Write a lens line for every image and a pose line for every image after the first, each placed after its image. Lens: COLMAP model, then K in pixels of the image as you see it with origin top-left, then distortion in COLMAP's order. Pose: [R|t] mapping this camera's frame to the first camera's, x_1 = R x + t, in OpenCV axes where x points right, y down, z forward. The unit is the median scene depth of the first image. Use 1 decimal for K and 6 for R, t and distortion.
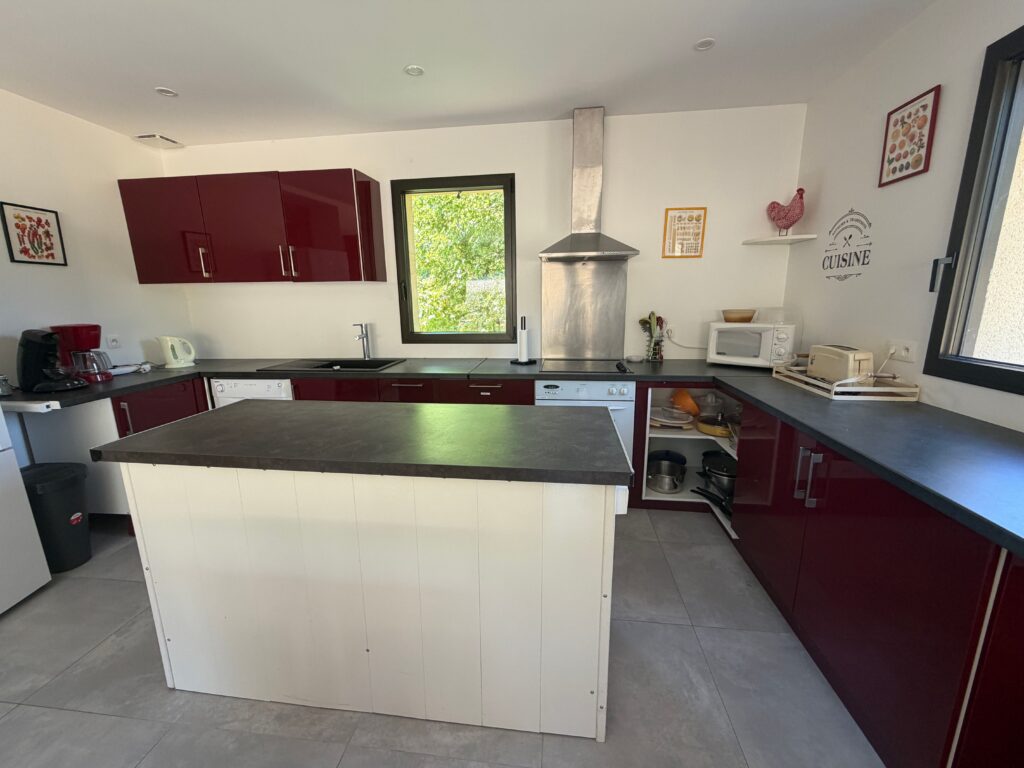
lens RADIAL K [[409.4, 0, 509.2], [0, 409.4, 388.7], [0, 0, 1]] dist [-0.003122, -0.000316]
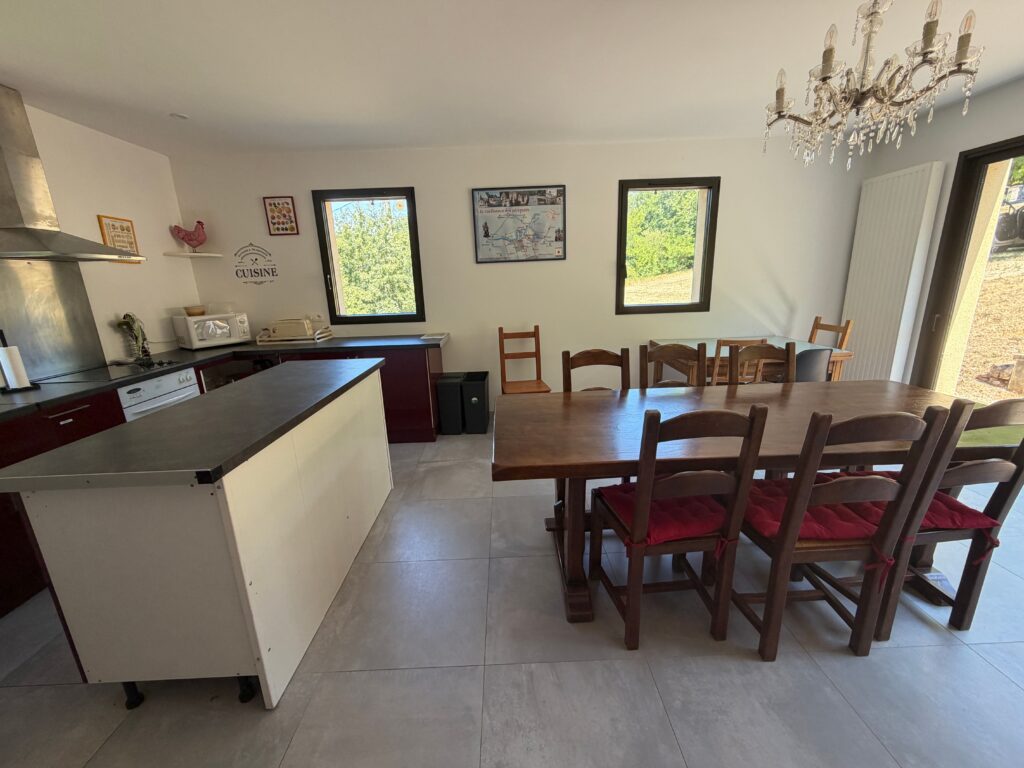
lens RADIAL K [[409.4, 0, 510.7], [0, 409.4, 383.6], [0, 0, 1]] dist [-0.003122, -0.000316]
pose [[-0.149000, -0.224023, 0.963126, -1.094434], [0.250134, 0.933783, 0.255895, -0.051393], [-0.956678, 0.279038, -0.083097, 0.249246]]
